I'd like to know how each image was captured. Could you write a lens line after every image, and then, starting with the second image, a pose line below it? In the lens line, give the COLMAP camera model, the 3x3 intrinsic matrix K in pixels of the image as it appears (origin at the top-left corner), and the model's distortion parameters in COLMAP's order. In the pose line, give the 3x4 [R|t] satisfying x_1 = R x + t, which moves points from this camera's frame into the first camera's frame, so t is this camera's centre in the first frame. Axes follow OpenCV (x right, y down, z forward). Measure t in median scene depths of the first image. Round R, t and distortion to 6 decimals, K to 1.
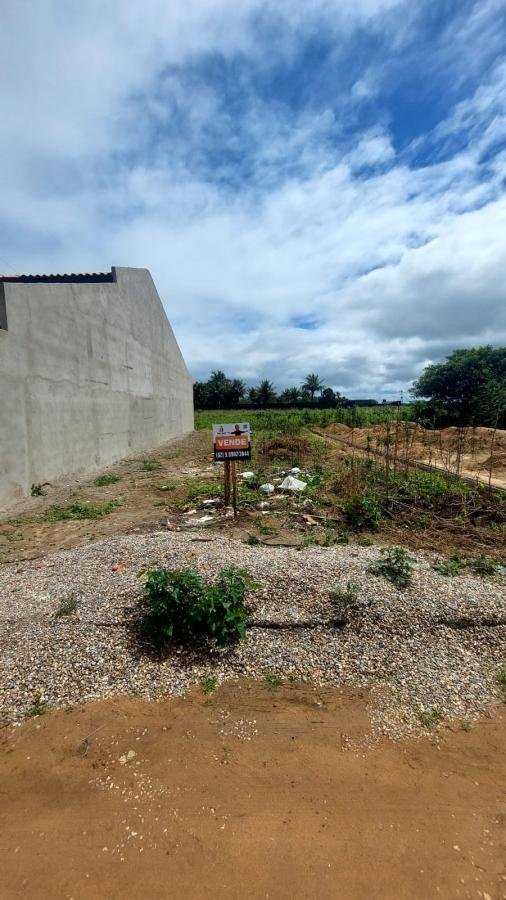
lens RADIAL K [[365.8, 0, 253.0], [0, 365.8, 450.0], [0, 0, 1]] dist [-0.021598, -0.000037]
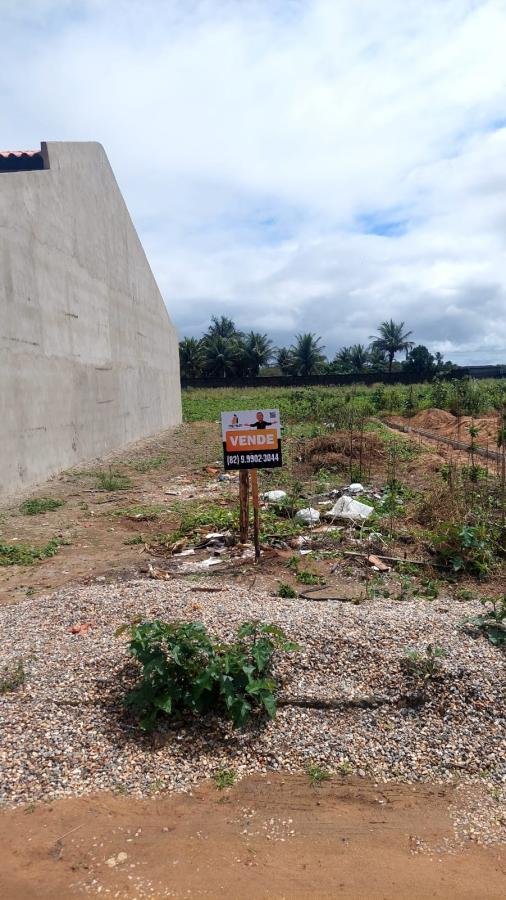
lens RADIAL K [[663.0, 0, 269.5], [0, 663.0, 457.8], [0, 0, 1]] dist [0.033318, -0.006145]
pose [[0.999735, -0.004777, -0.022516, -0.001313], [0.004722, 0.999986, -0.002494, 0.014078], [0.022527, 0.002387, 0.999743, -0.140809]]
